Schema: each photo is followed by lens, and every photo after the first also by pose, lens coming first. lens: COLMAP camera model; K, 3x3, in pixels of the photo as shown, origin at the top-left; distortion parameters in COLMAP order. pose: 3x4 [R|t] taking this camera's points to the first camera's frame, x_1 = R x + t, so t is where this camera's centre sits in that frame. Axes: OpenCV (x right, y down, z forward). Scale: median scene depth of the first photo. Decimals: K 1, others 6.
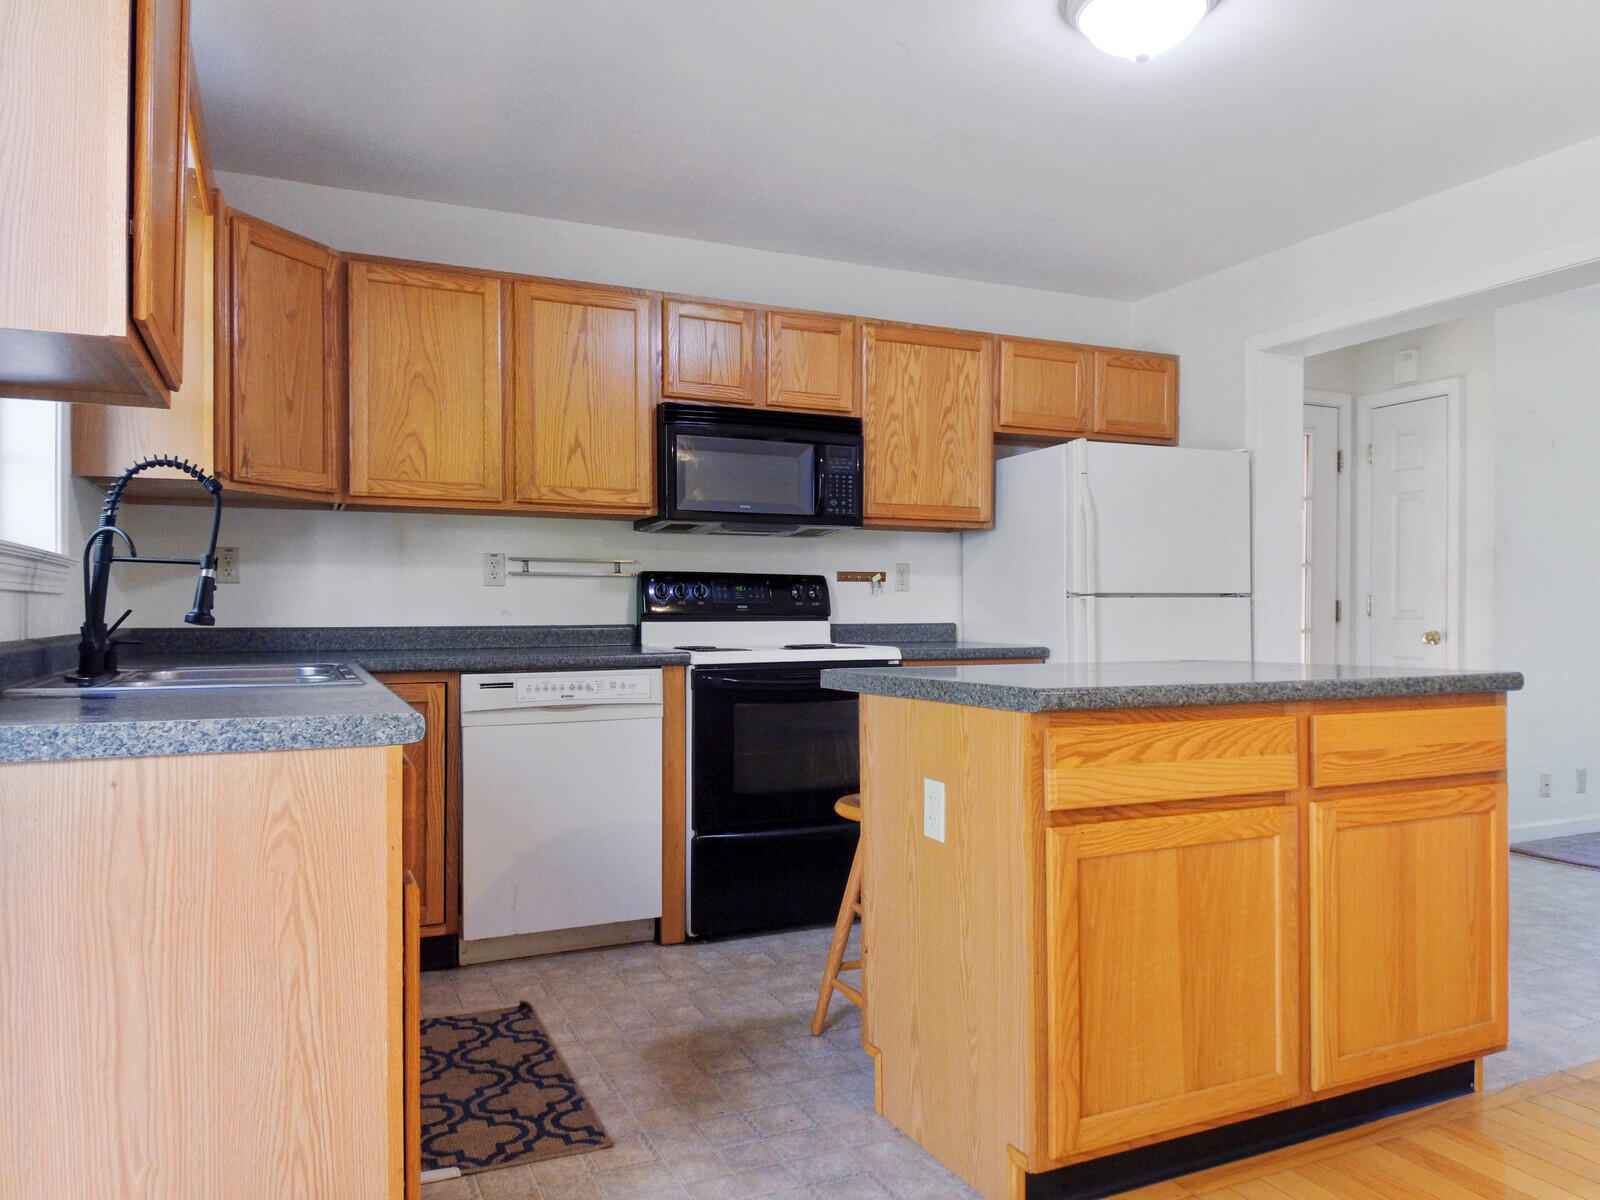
lens RADIAL K [[1167.5, 0, 798.9], [0, 1167.5, 602.6], [0, 0, 1]] dist [-0.000871, -0.011053]
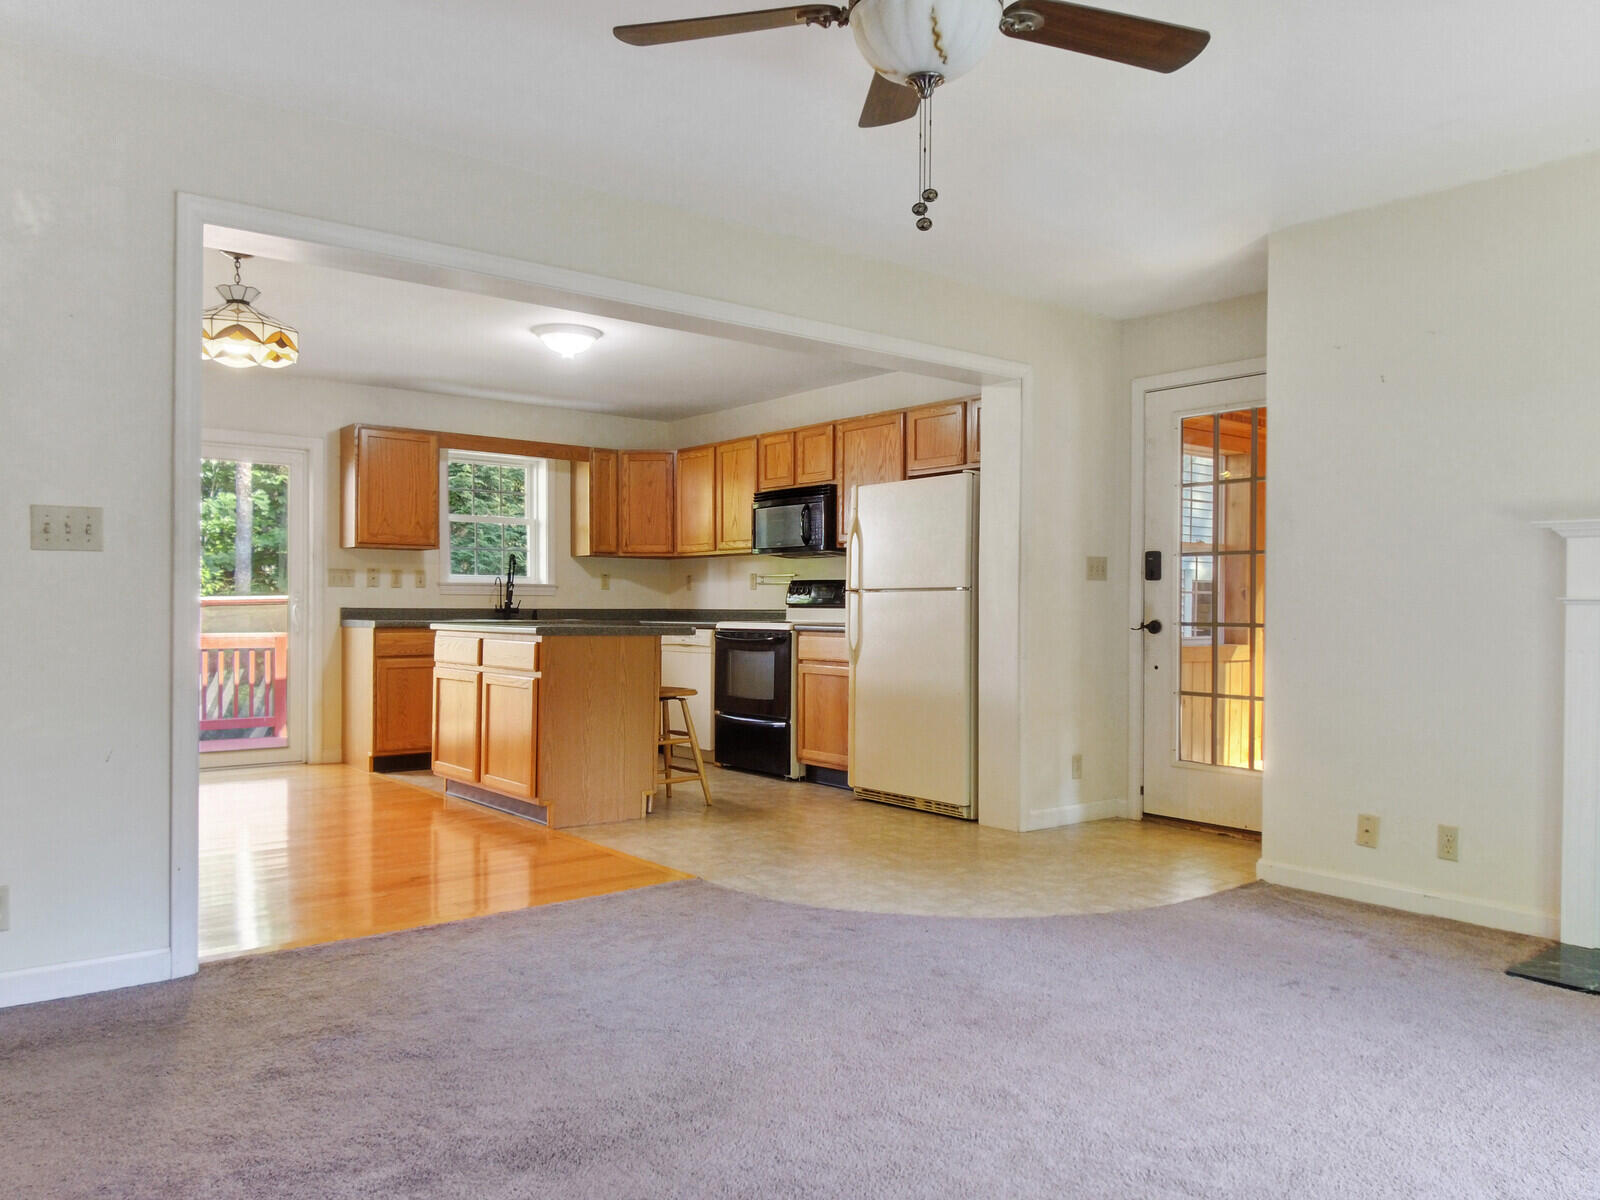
lens RADIAL K [[1167.5, 0, 799.8], [0, 1167.5, 609.3], [0, 0, 1]] dist [-0.000871, -0.011053]
pose [[0.225312, 0.003985, -0.974279, 1.703431], [0.001349, 0.999989, 0.004402, 0.010593], [0.974286, -0.002306, 0.225304, 0.614708]]
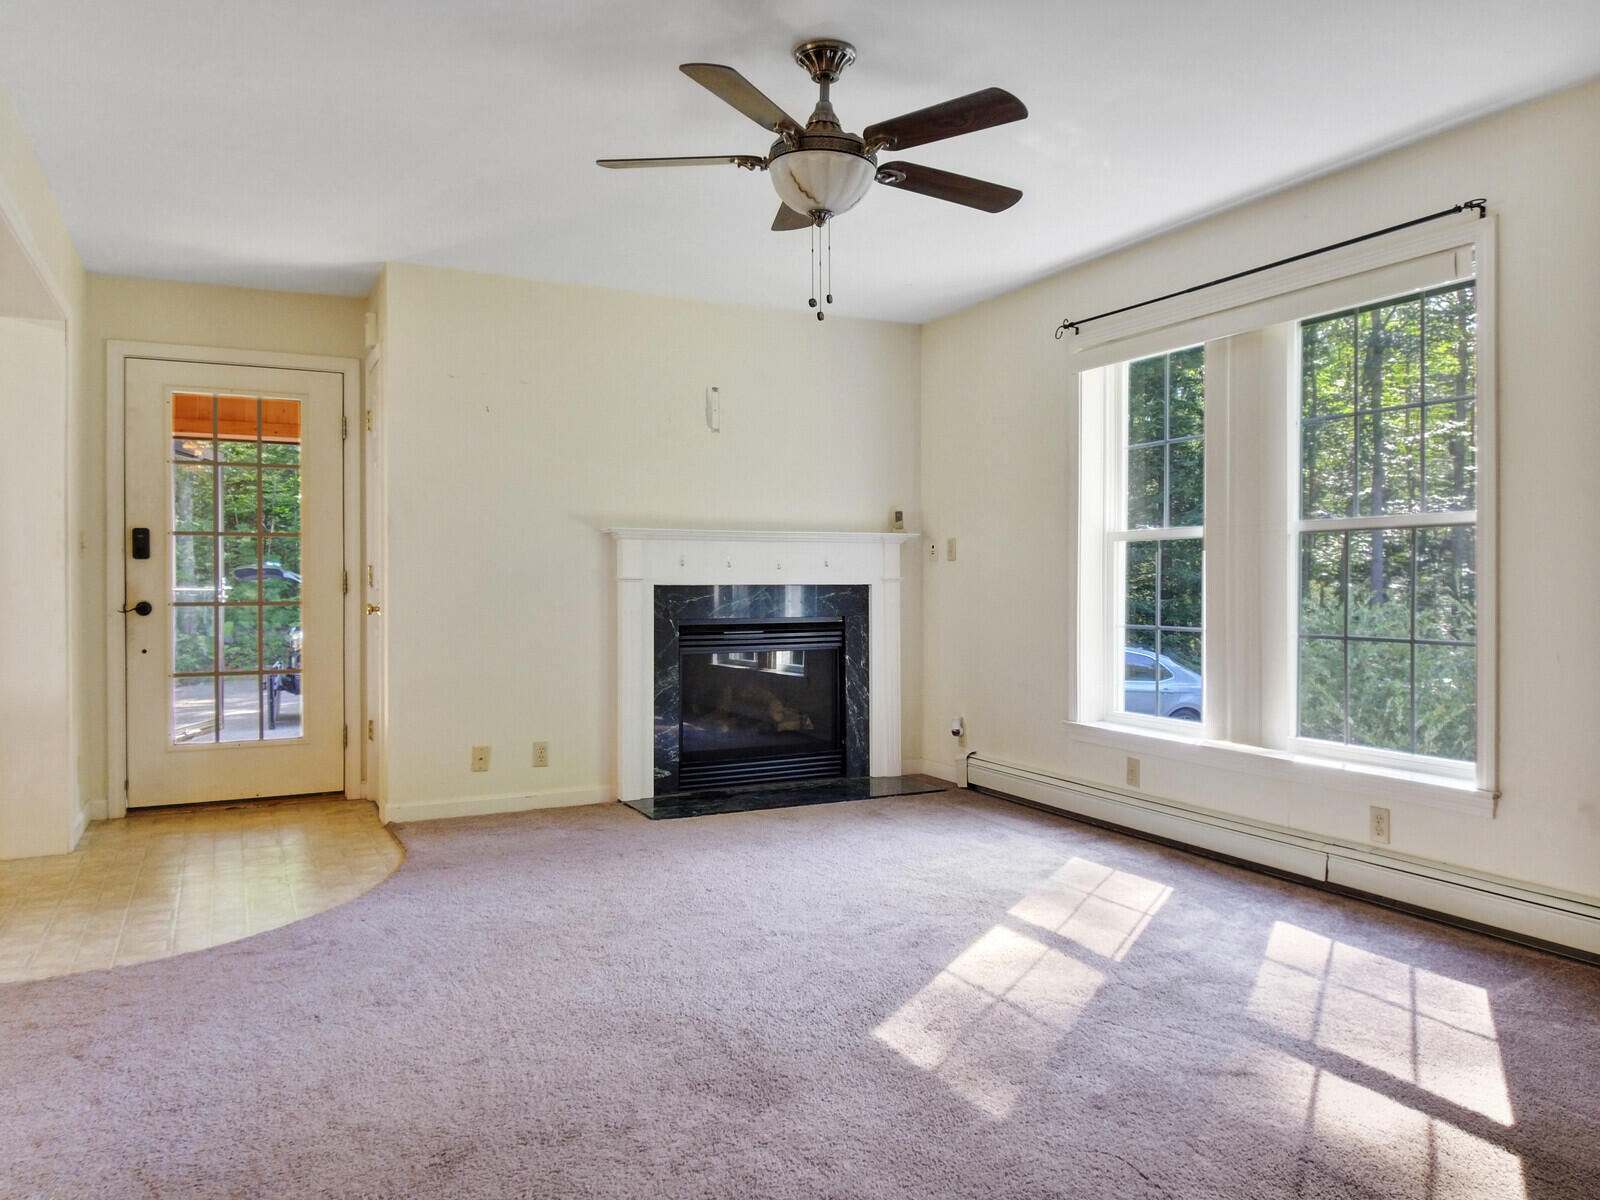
lens RADIAL K [[1167.5, 0, 802.1], [0, 1167.5, 586.8], [0, 0, 1]] dist [-0.000871, -0.011053]
pose [[0.999940, -0.007384, 0.008121, 1.185187], [0.007229, 0.999794, 0.018952, -0.005628], [-0.008259, -0.018893, 0.999787, 0.031435]]
